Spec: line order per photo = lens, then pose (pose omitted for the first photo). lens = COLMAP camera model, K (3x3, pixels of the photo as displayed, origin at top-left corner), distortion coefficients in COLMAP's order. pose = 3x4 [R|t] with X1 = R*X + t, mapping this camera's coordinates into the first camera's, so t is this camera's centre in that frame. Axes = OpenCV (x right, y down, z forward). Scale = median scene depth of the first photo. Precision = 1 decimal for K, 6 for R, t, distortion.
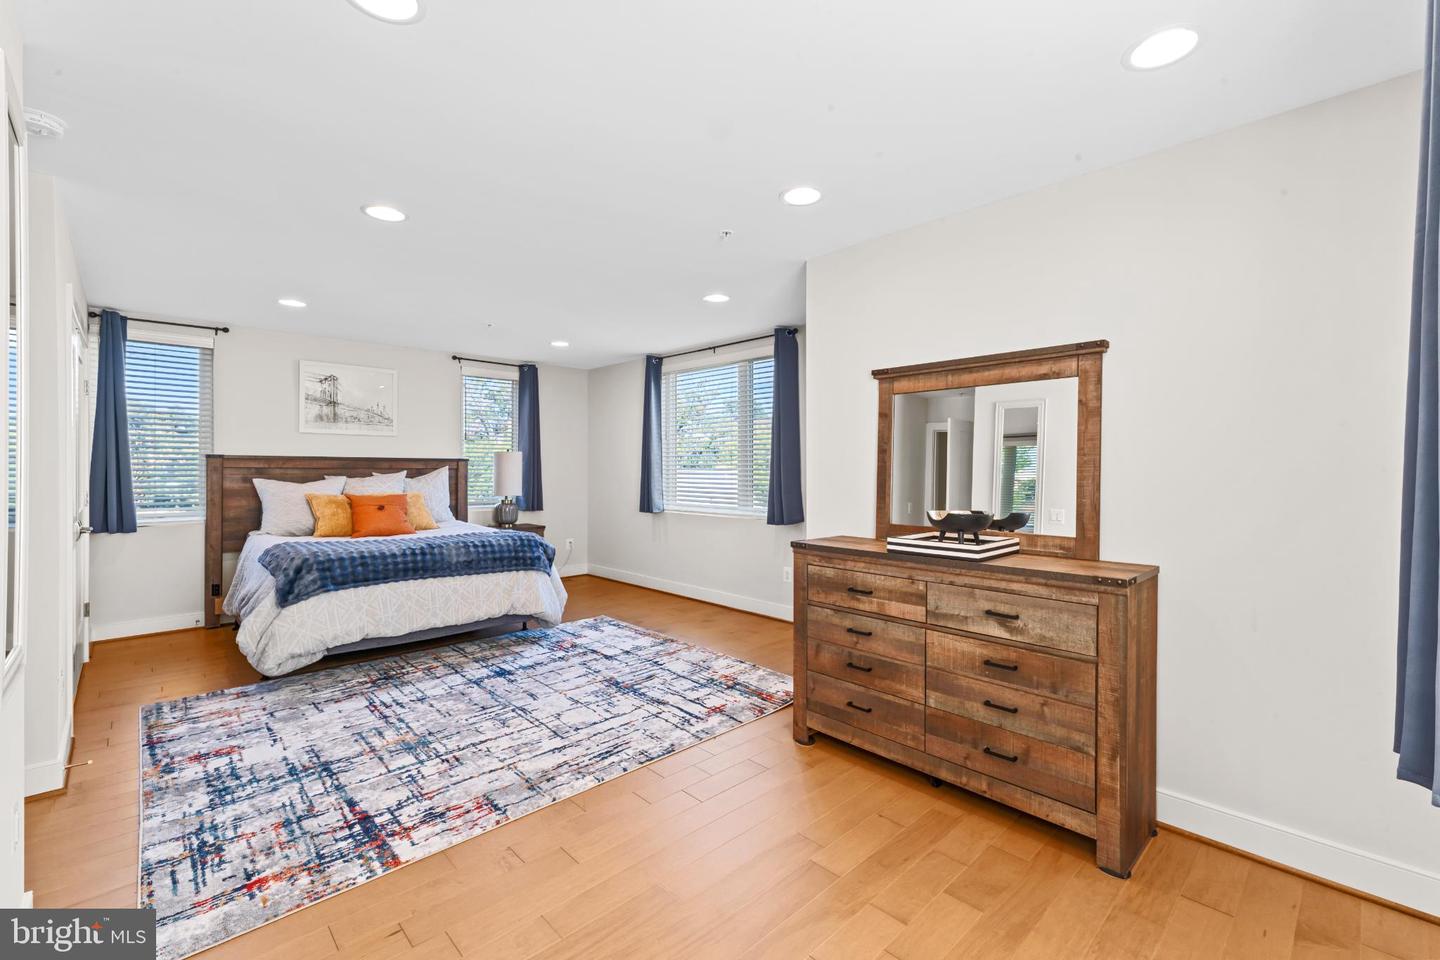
lens RADIAL K [[619.7, 0, 732.2], [0, 619.7, 469.6], [0, 0, 1]] dist [0.002287, -0.001298]
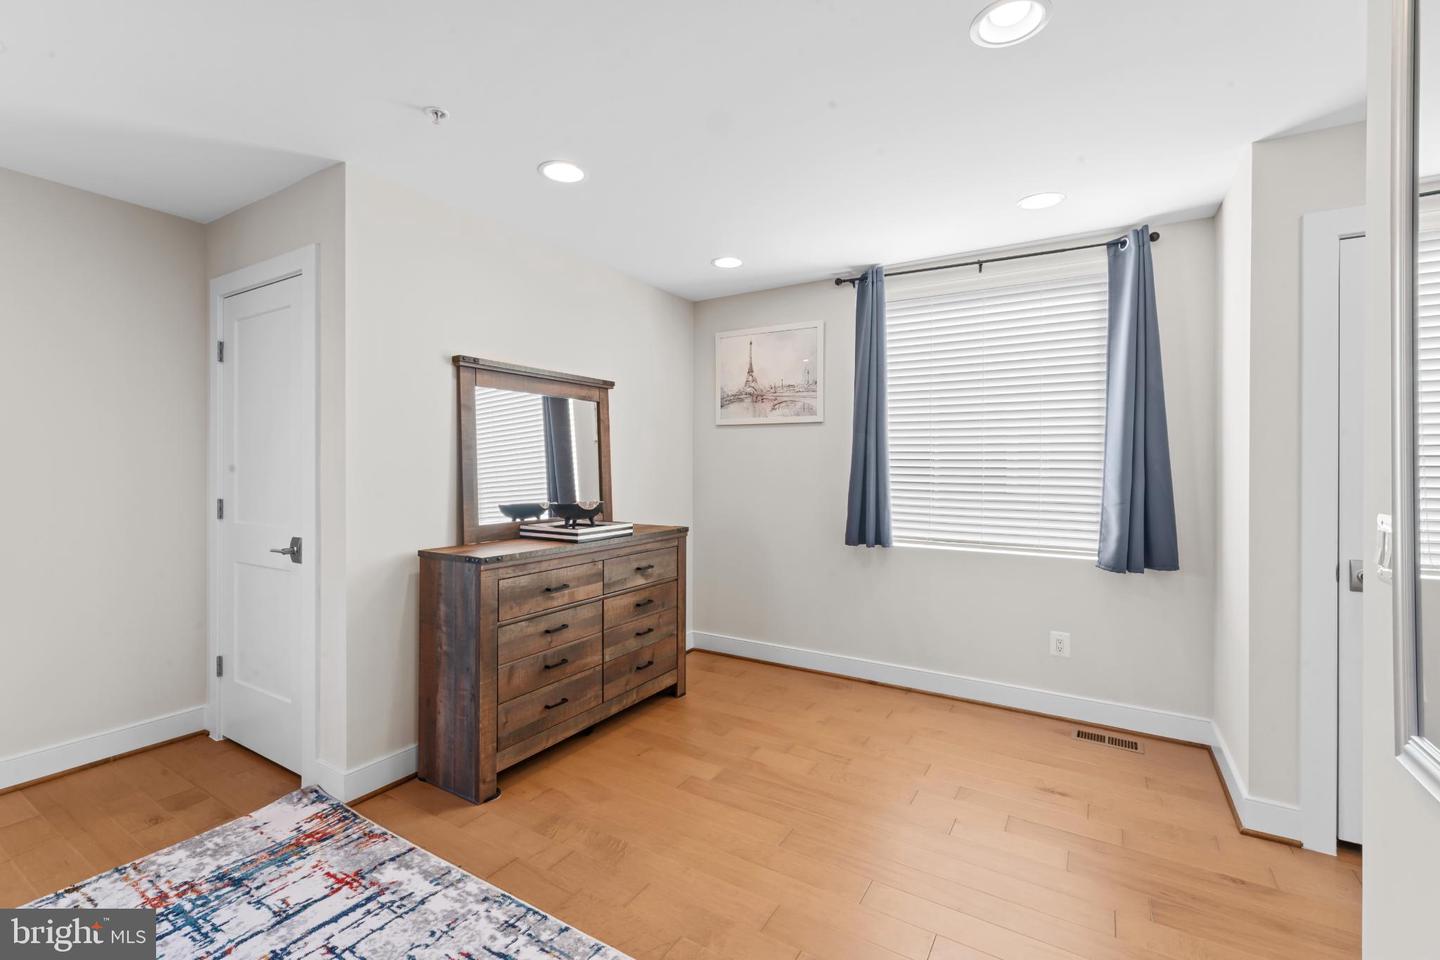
lens RADIAL K [[619.7, 0, 723.2], [0, 619.7, 467.2], [0, 0, 1]] dist [0.002287, -0.001298]
pose [[-0.254671, -0.006412, 0.967007, -0.706299], [-0.001022, 0.999979, 0.006361, -0.006146], [-0.967027, 0.000632, -0.254672, 0.840836]]
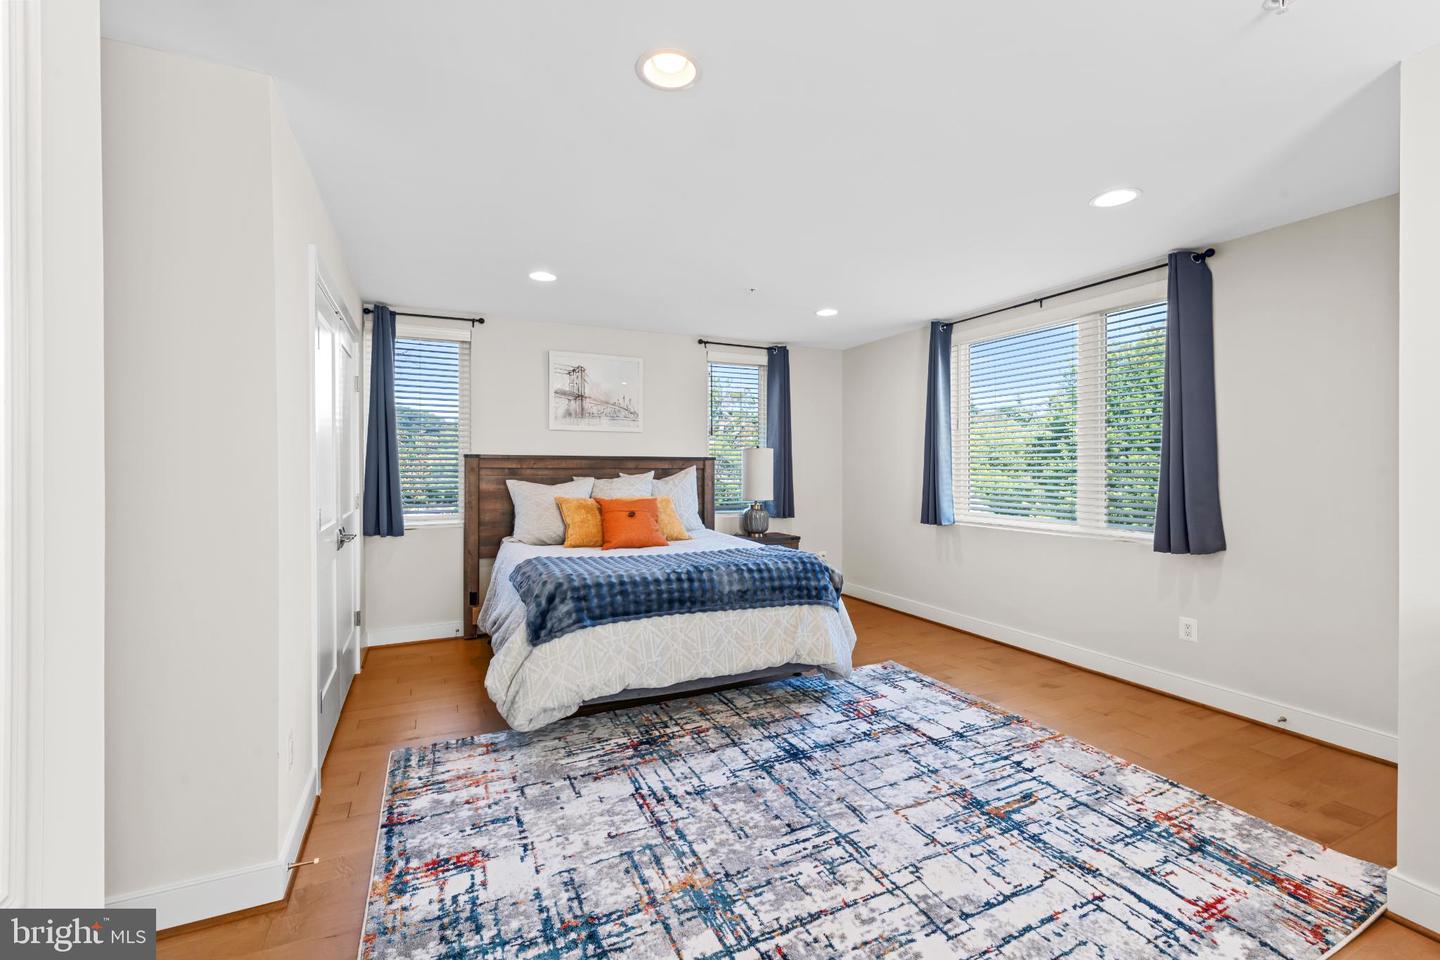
lens RADIAL K [[619.7, 0, 731.3], [0, 619.7, 470.1], [0, 0, 1]] dist [0.002287, -0.001298]
pose [[0.949747, -0.001387, -0.313015, -0.266049], [0.001920, 0.999997, 0.001395, -0.000834], [0.313012, -0.001926, 0.949747, 0.366408]]
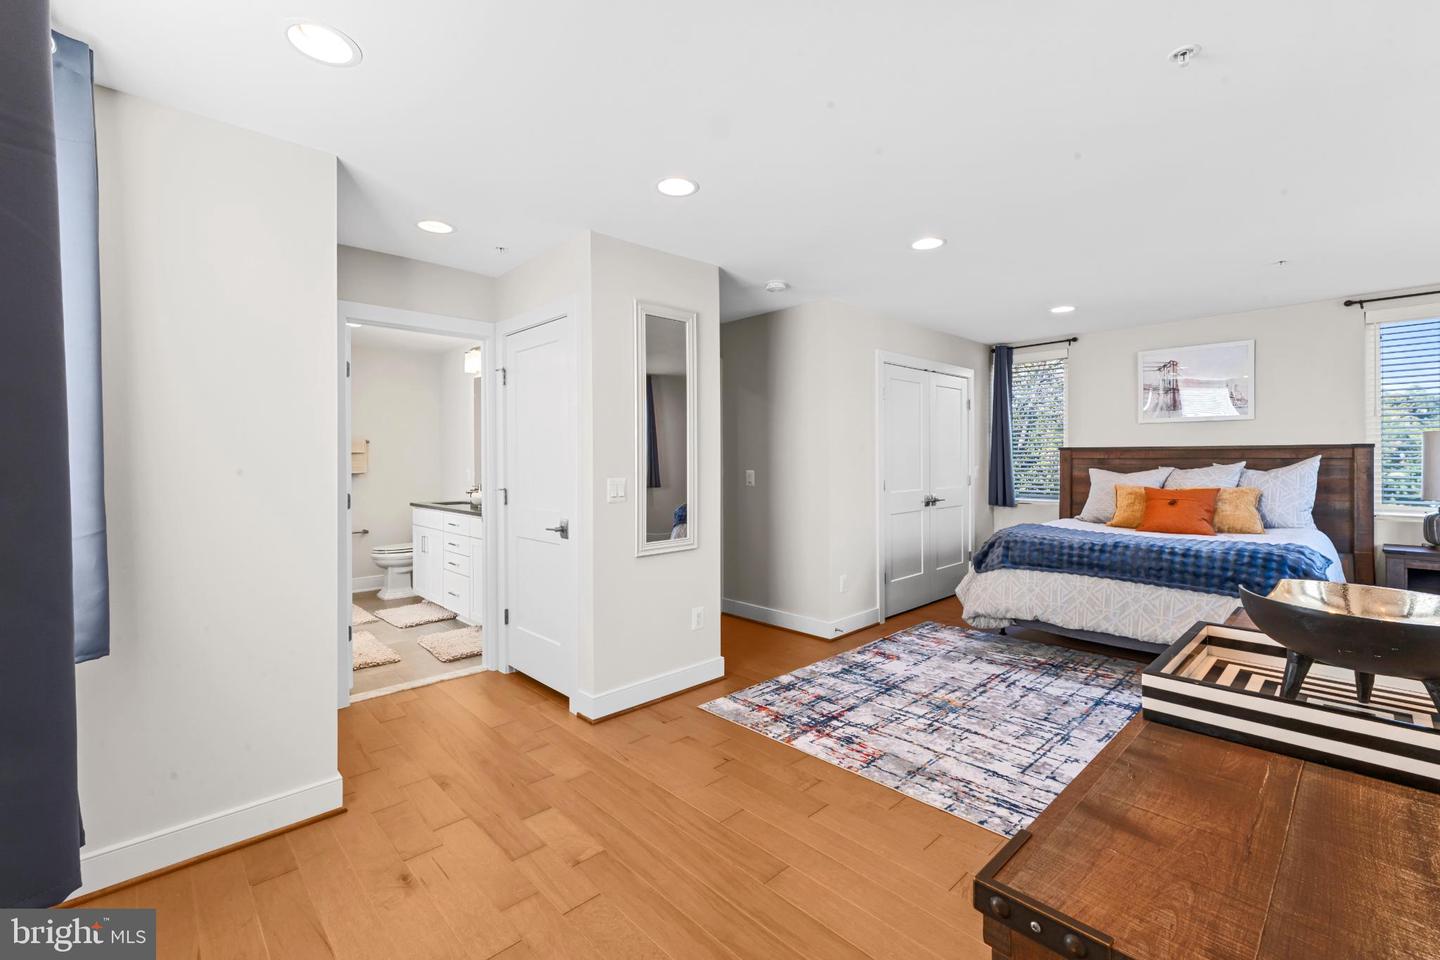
lens RADIAL K [[619.7, 0, 714.2], [0, 619.7, 462.3], [0, 0, 1]] dist [0.002287, -0.001298]
pose [[-0.014215, 0.003678, -0.999892, 0.555824], [0.001952, 0.999991, 0.003650, -0.002080], [0.999897, -0.001900, -0.014222, 0.547970]]
